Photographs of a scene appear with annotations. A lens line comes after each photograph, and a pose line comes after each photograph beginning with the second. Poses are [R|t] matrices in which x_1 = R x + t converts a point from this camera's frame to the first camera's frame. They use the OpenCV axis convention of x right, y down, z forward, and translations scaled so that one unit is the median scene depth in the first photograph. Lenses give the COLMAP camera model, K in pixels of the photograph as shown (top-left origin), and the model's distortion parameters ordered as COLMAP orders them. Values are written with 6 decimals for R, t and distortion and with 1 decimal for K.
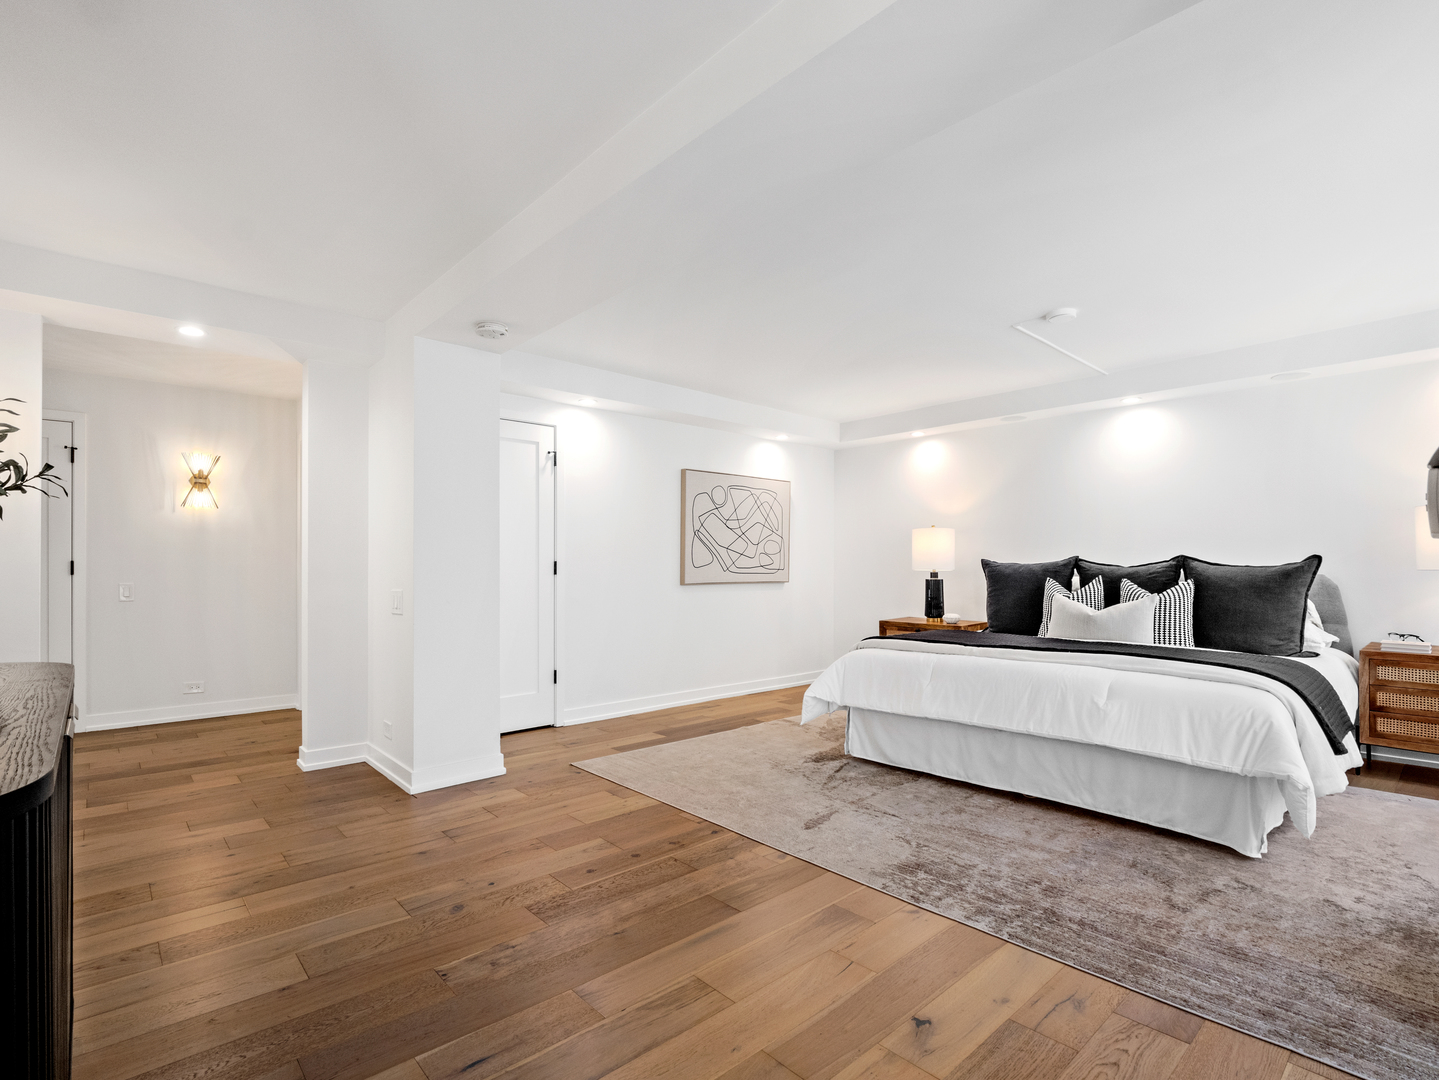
lens RADIAL K [[708.1, 0, 719.3], [0, 708.1, 564.1], [0, 0, 1]] dist [-0.002764, -0.000771]
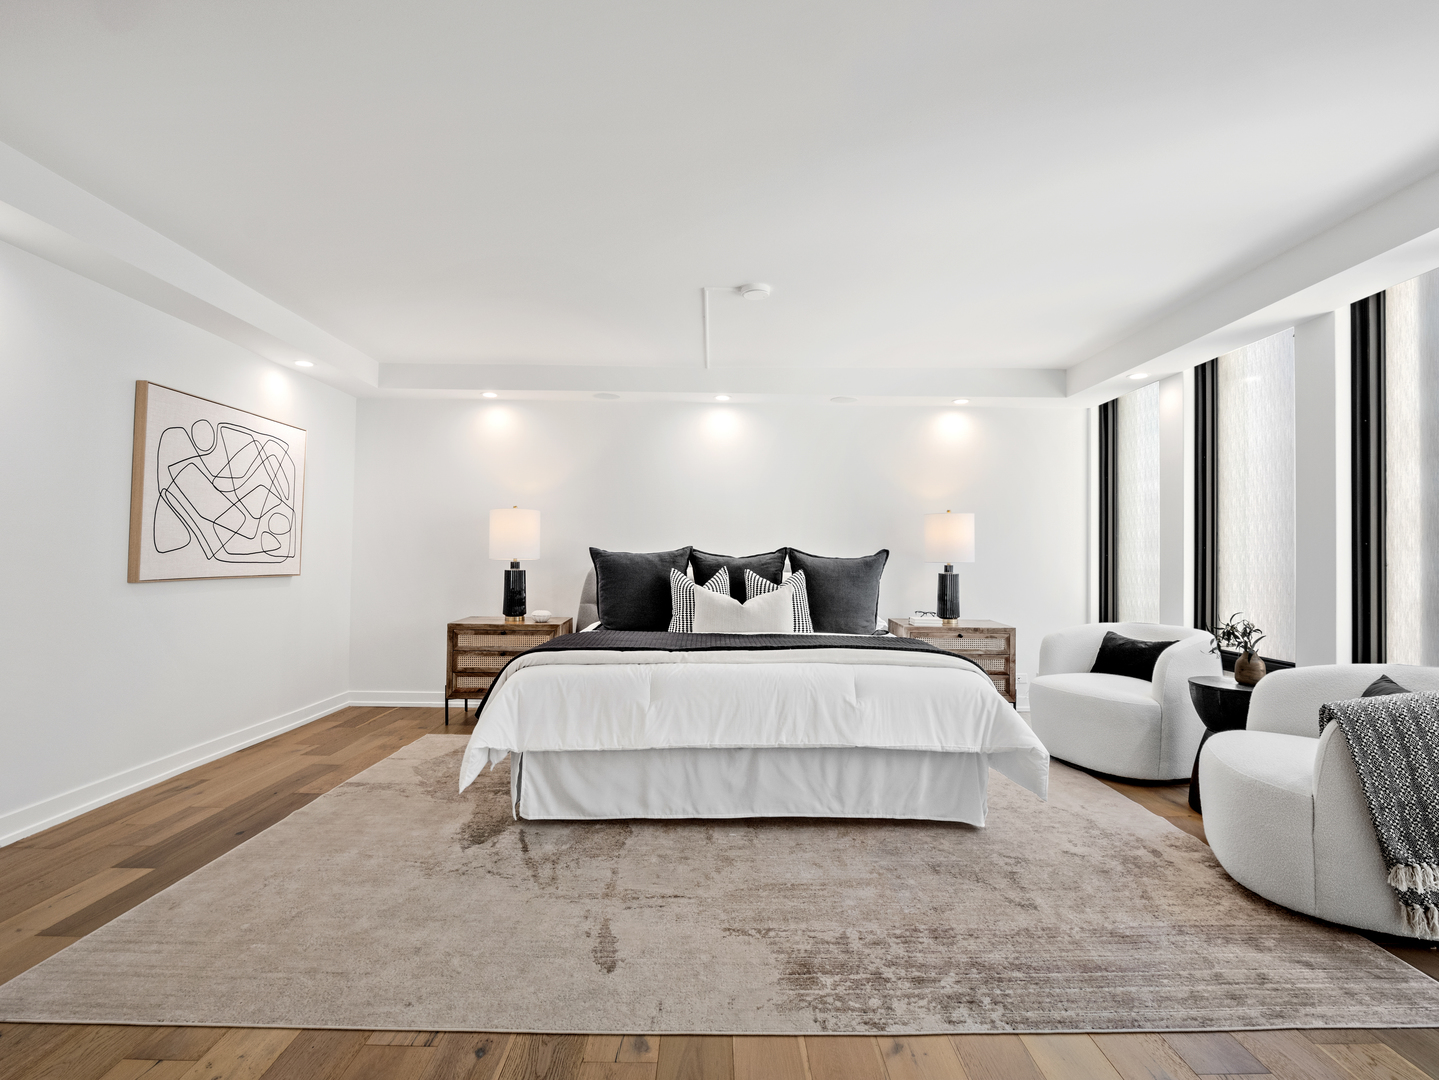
lens RADIAL K [[694.9, 0, 719.5], [0, 694.9, 540.0], [0, 0, 1]] dist [0.000002, -0.008628]
pose [[0.665574, 0.026309, 0.745868, -0.214334], [-0.013762, 0.999641, -0.022980, 0.001834], [-0.746205, 0.005031, 0.665697, 0.386092]]
